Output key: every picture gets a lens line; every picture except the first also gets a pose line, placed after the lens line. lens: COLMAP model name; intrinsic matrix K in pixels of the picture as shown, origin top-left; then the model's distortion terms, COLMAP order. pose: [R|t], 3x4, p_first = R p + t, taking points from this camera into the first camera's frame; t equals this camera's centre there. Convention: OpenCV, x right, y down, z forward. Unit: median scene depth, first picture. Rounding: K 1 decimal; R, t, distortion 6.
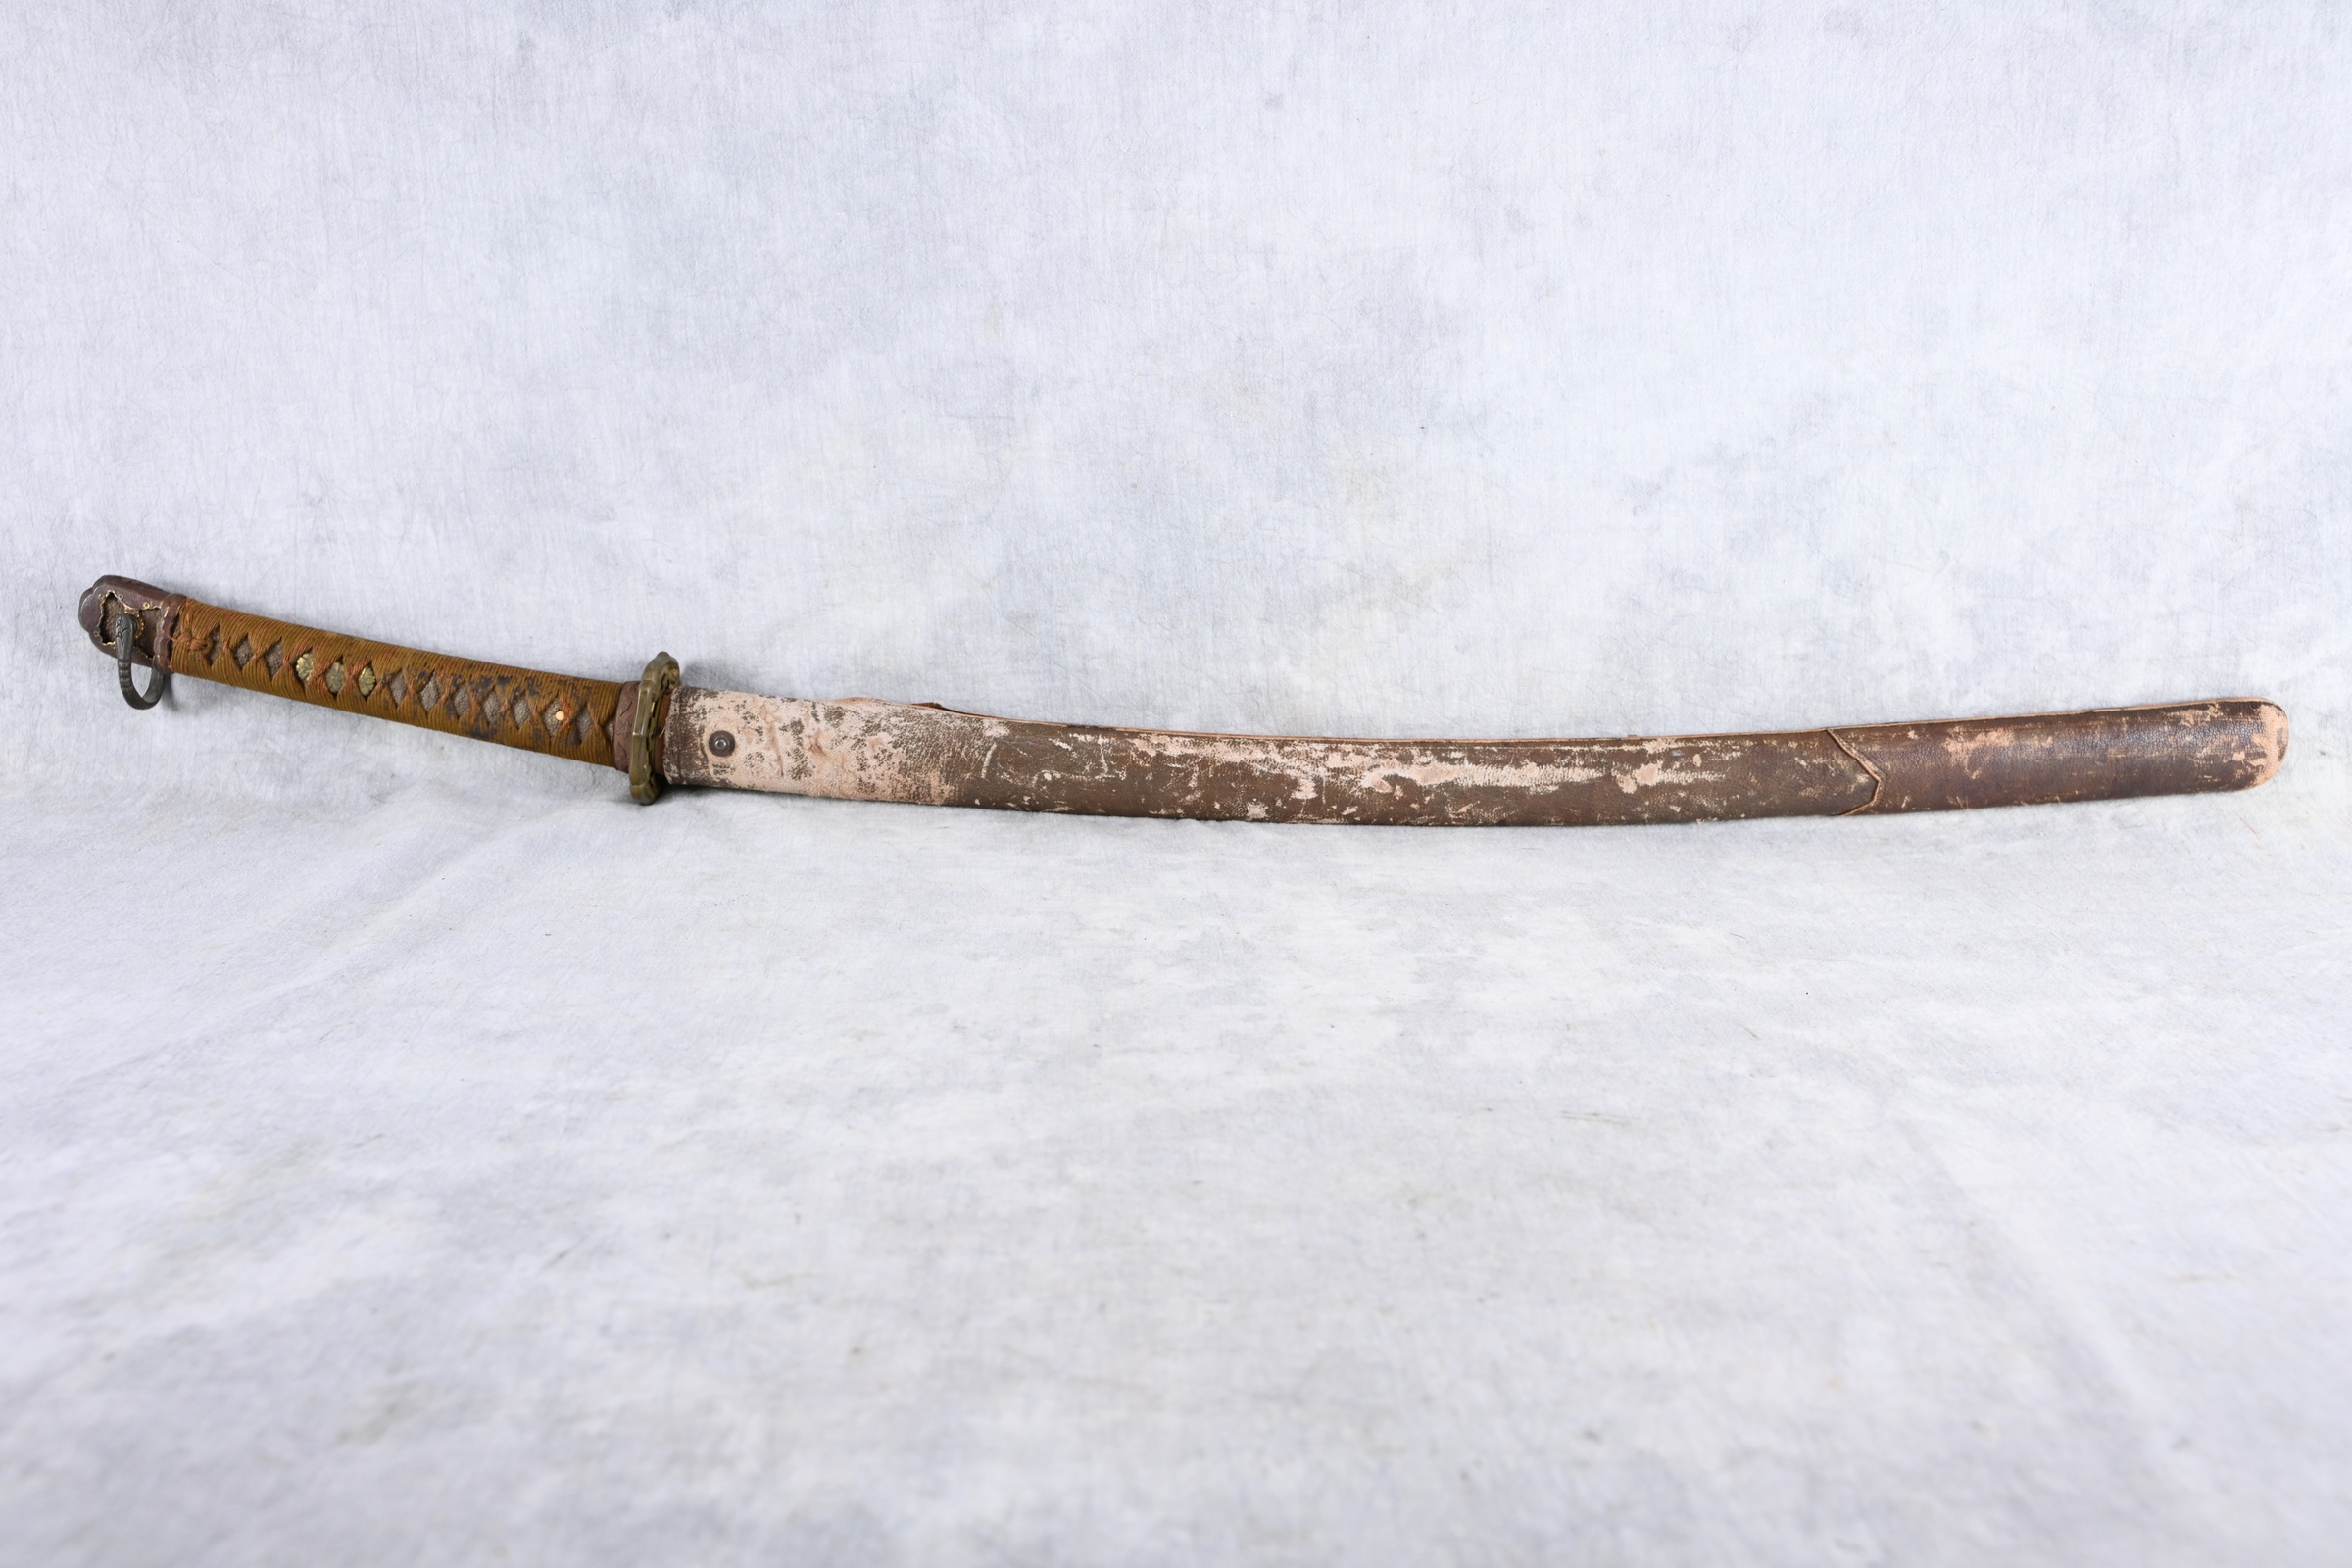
lens RADIAL K [[2010.5, 0, 1176.3], [0, 2010.5, 781.7], [0, 0, 1]] dist [-0.008942, 0.011634]
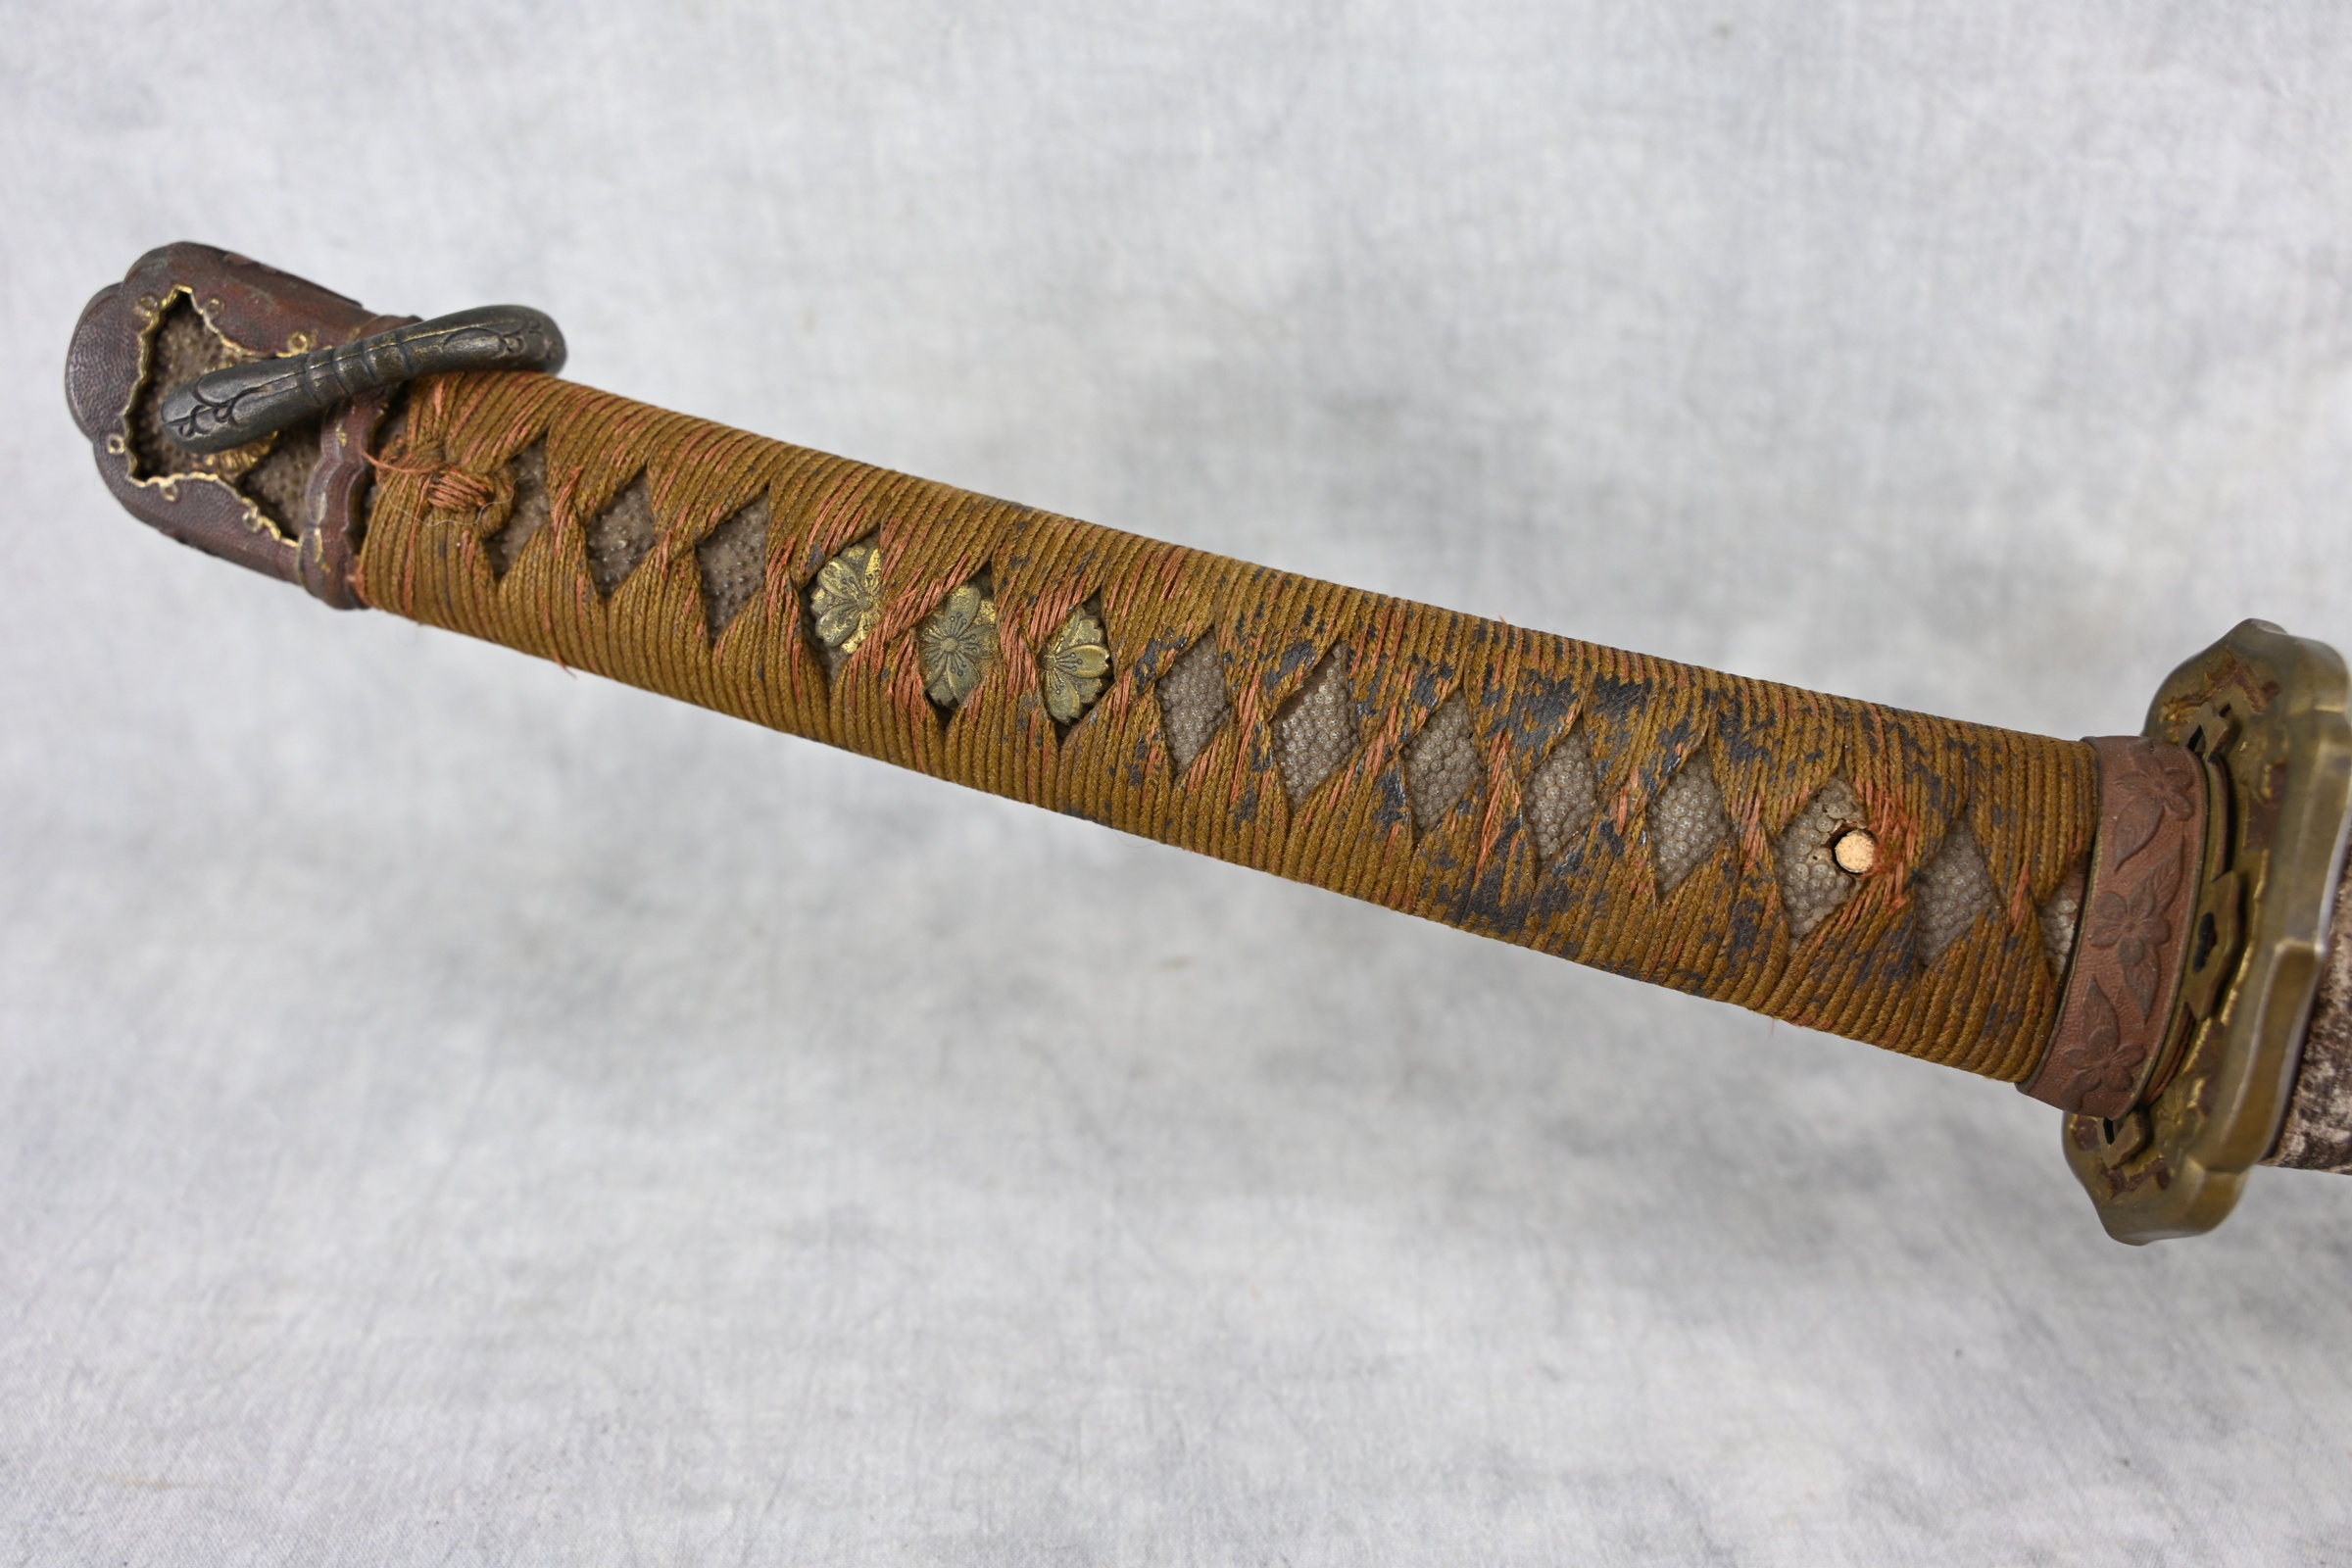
lens RADIAL K [[2010.5, 0, 1175.1], [0, 2010.5, 786.1], [0, 0, 1]] dist [-0.008942, 0.011634]
pose [[0.992966, 0.066046, -0.098265, -0.363950], [-0.077548, 0.989951, -0.118252, -0.005466], [0.089468, 0.125041, 0.988110, 0.748245]]
